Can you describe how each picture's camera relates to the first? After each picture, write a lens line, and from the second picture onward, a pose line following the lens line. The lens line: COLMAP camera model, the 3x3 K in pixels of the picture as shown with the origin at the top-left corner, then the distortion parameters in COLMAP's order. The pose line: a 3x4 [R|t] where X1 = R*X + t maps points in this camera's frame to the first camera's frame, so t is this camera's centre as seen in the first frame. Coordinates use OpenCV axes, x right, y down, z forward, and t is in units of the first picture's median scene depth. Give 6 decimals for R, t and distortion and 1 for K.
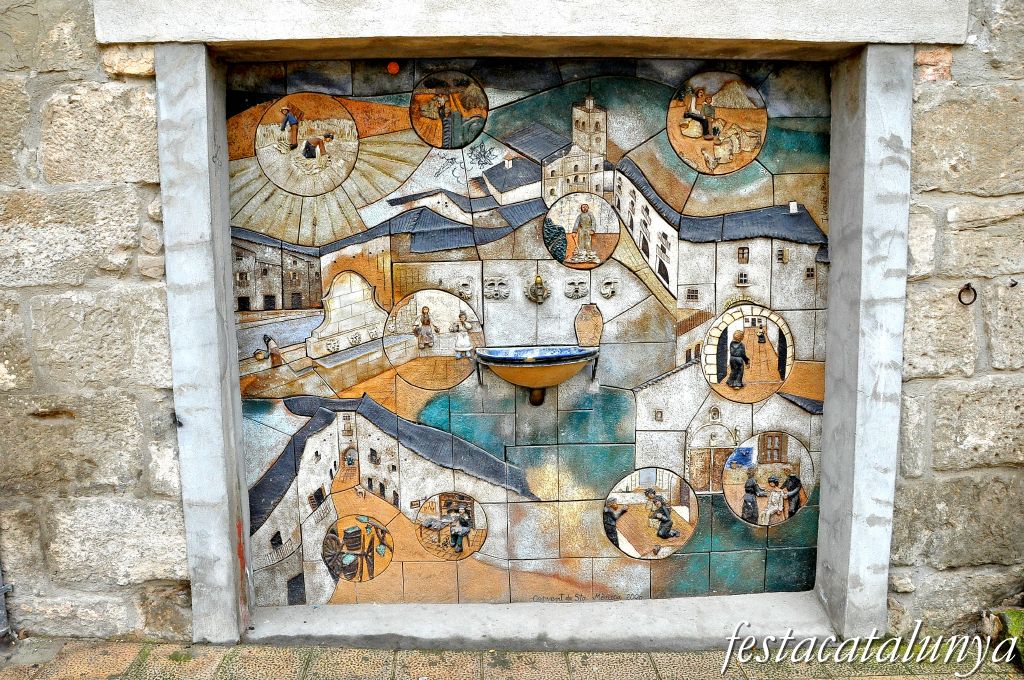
lens RADIAL K [[802.7, 0, 510.9], [0, 802.7, 360.5], [0, 0, 1]] dist [-0.163507, 0.130242]
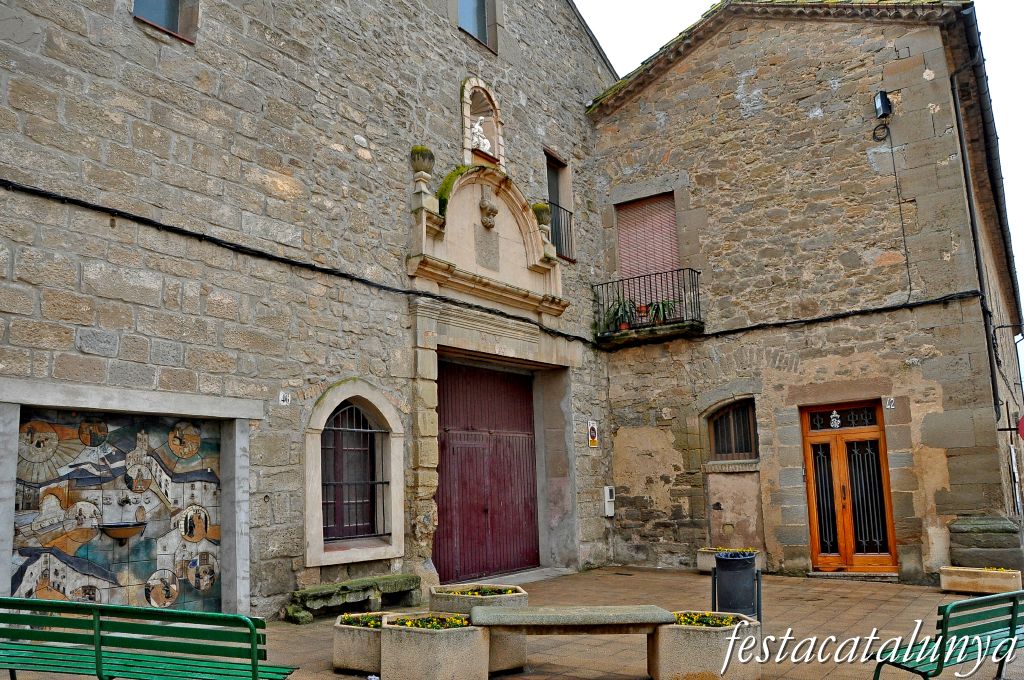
lens RADIAL K [[802.7, 0, 510.9], [0, 802.7, 360.5], [0, 0, 1]] dist [-0.163507, 0.130242]
pose [[0.605148, 0.113472, 0.787985, -1.245772], [0.141962, 0.958546, -0.247056, 0.277243], [-0.783354, 0.261369, 0.563953, -1.540718]]
